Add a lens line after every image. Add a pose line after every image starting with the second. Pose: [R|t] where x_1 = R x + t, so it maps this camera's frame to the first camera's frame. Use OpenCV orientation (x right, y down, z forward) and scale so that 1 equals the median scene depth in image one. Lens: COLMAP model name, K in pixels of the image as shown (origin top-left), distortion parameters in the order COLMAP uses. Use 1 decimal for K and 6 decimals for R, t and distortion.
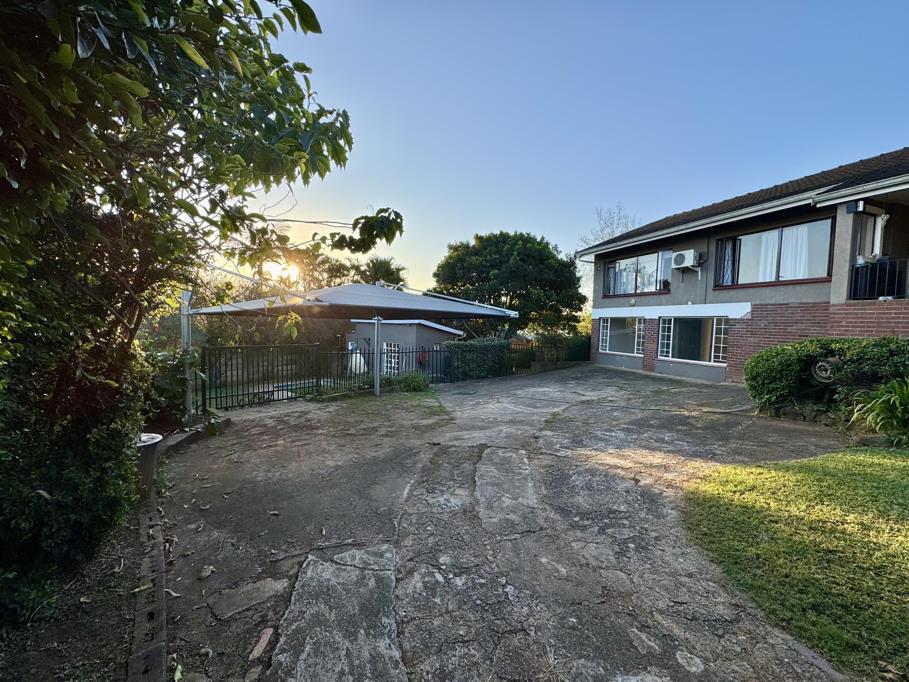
lens RADIAL K [[364.4, 0, 454.5], [0, 364.4, 341.0], [0, 0, 1]] dist [-0.003383, -0.000398]
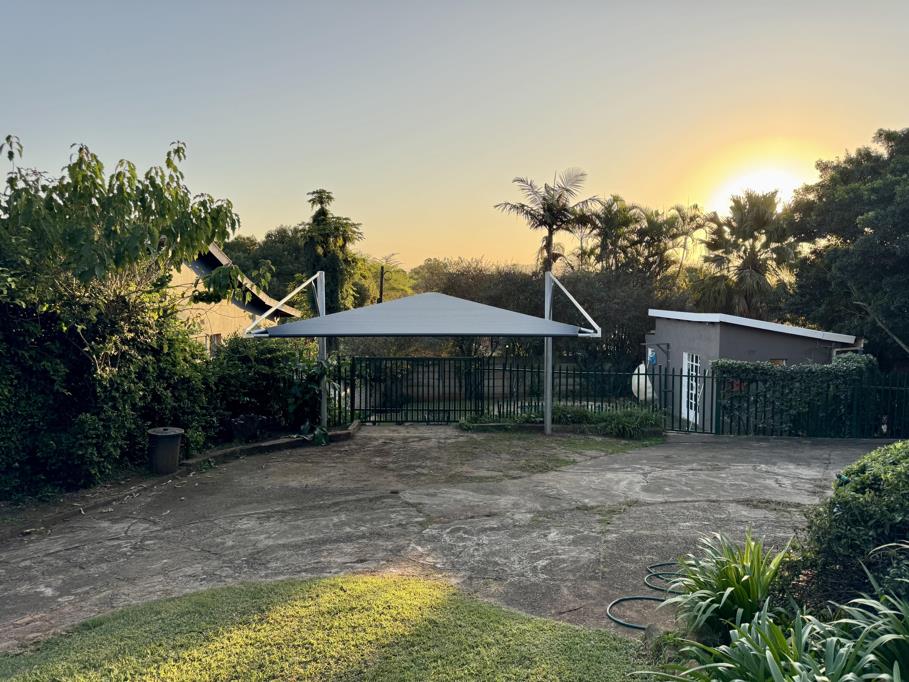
lens RADIAL K [[640.1, 0, 454.5], [0, 640.1, 341.0], [0, 0, 1]] dist [0.031322, -0.006672]
pose [[0.645260, 0.034055, -0.763203, 0.367190], [-0.020804, 0.999419, 0.027006, -0.035129], [0.763679, -0.001549, 0.645594, 0.042656]]
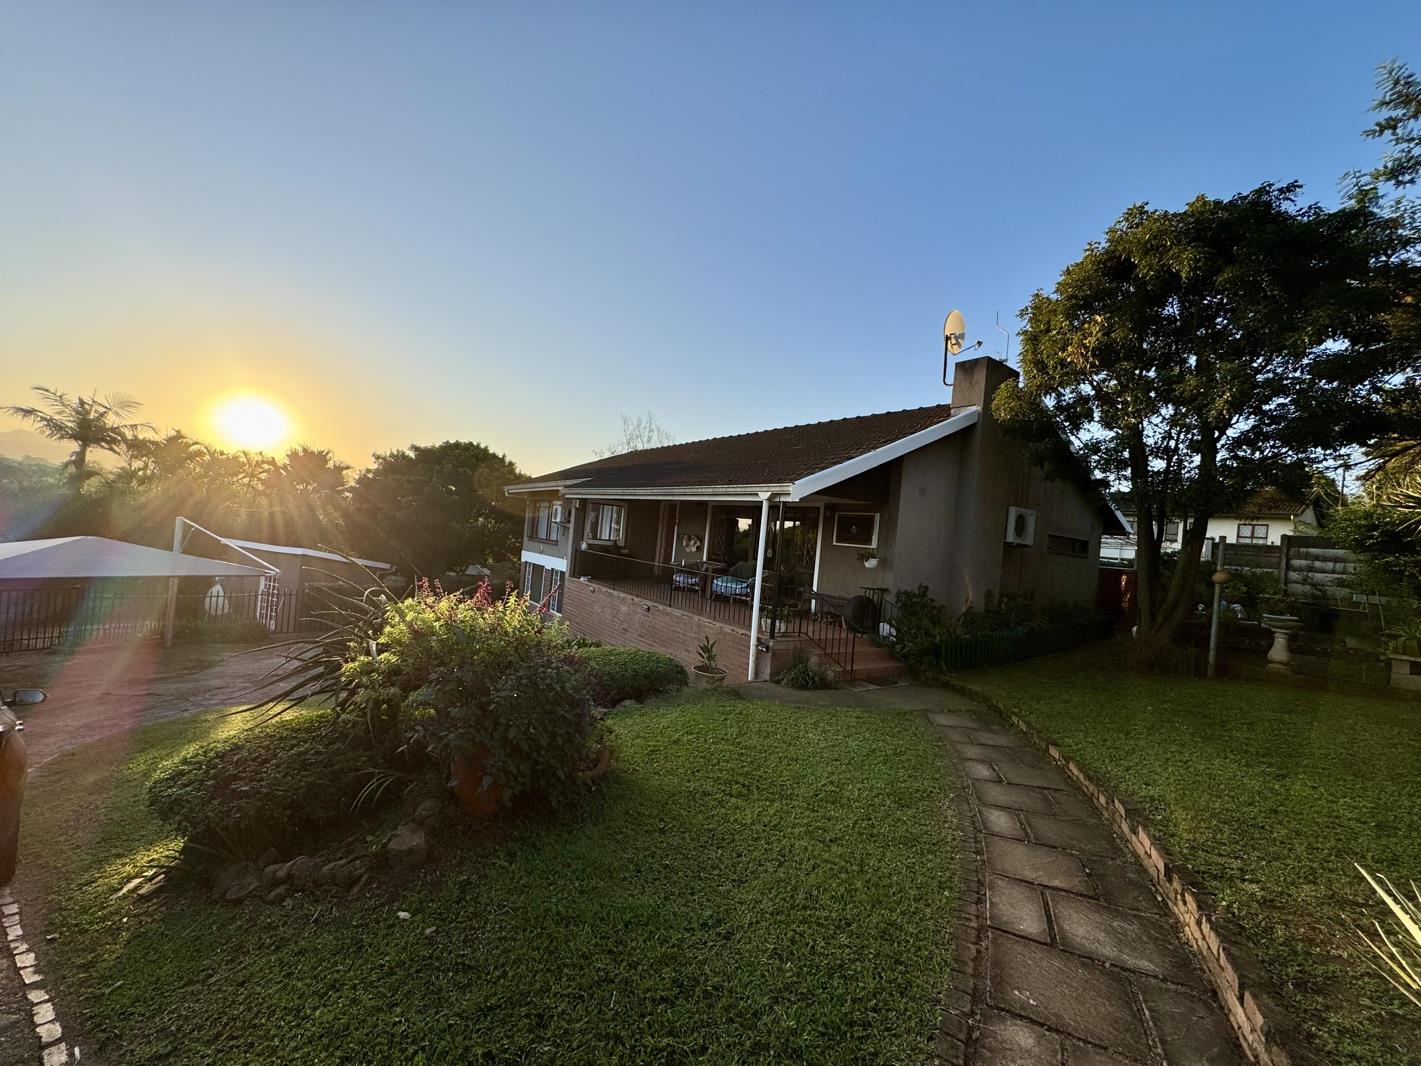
lens RADIAL K [[567.6, 0, 706.6], [0, 567.6, 529.8], [0, 0, 1]] dist [-0.001719, -0.000073]
pose [[0.966086, 0.065793, 0.249698, 0.402952], [-0.053188, 0.996962, -0.056904, -0.072990], [-0.252683, 0.041694, 0.966650, -0.385489]]
